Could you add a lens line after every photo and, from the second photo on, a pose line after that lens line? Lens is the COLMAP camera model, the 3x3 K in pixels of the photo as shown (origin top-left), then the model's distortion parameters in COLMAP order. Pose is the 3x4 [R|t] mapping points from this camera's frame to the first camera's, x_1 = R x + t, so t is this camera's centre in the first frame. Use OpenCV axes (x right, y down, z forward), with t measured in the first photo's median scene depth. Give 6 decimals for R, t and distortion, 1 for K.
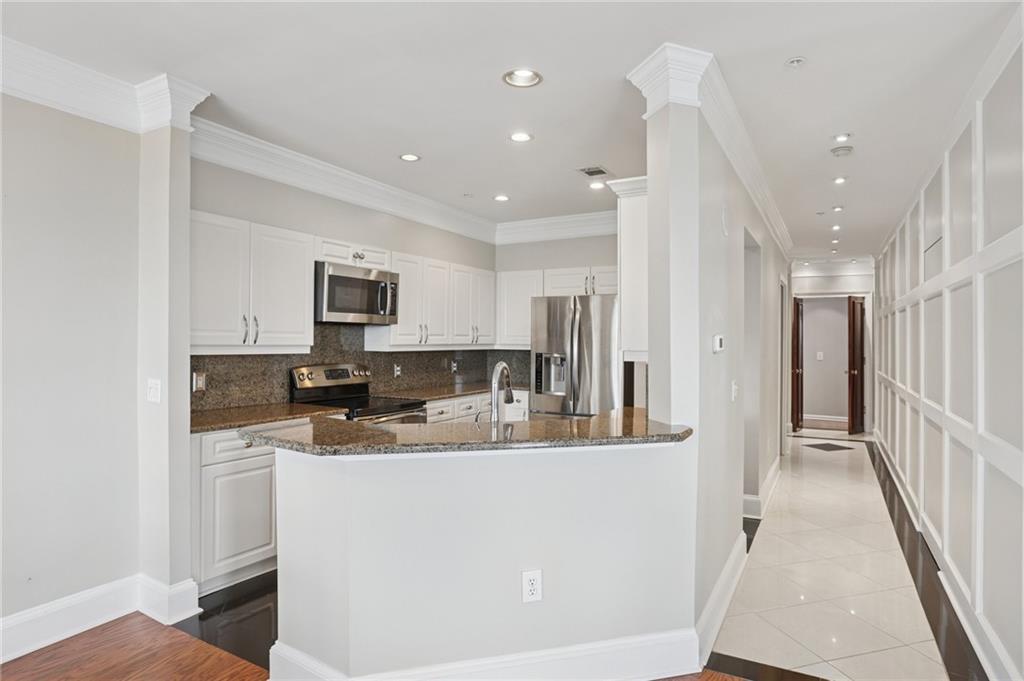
lens RADIAL K [[550.0, 0, 510.8], [0, 550.0, 337.1], [0, 0, 1]] dist [-0.062076, -0.001577]
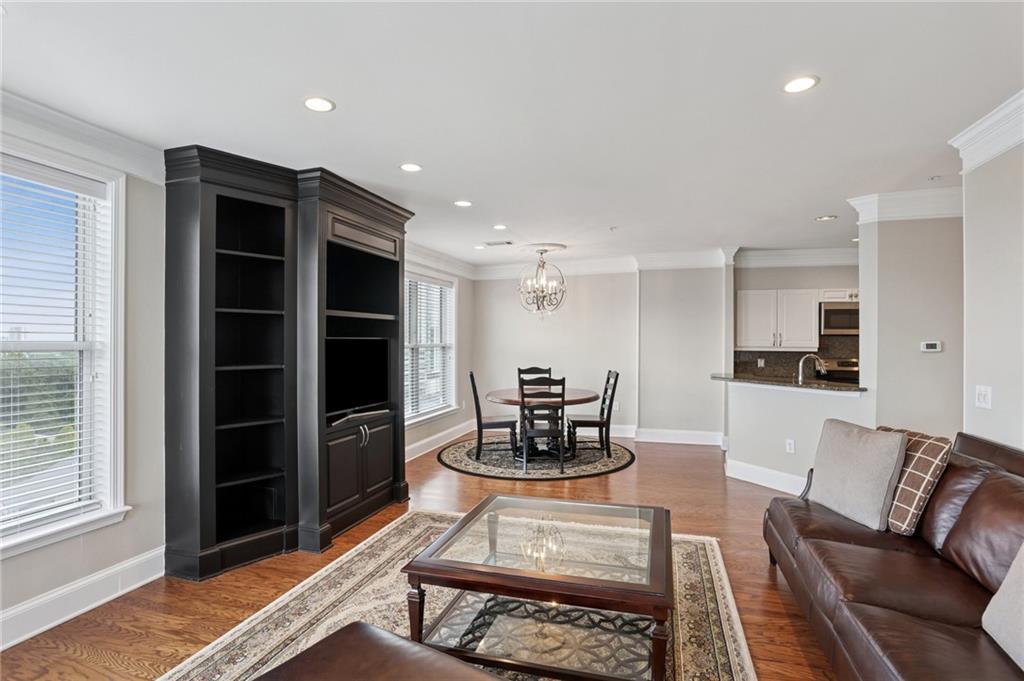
lens RADIAL K [[498.3, 0, 513.1], [0, 498.3, 344.3], [0, 0, 1]] dist [-0.024746, 0.002337]
pose [[0.156701, -0.001917, -0.987644, 1.522886], [0.001110, 0.999998, -0.001765, 0.008824], [0.987645, -0.000820, 0.156703, -0.416049]]
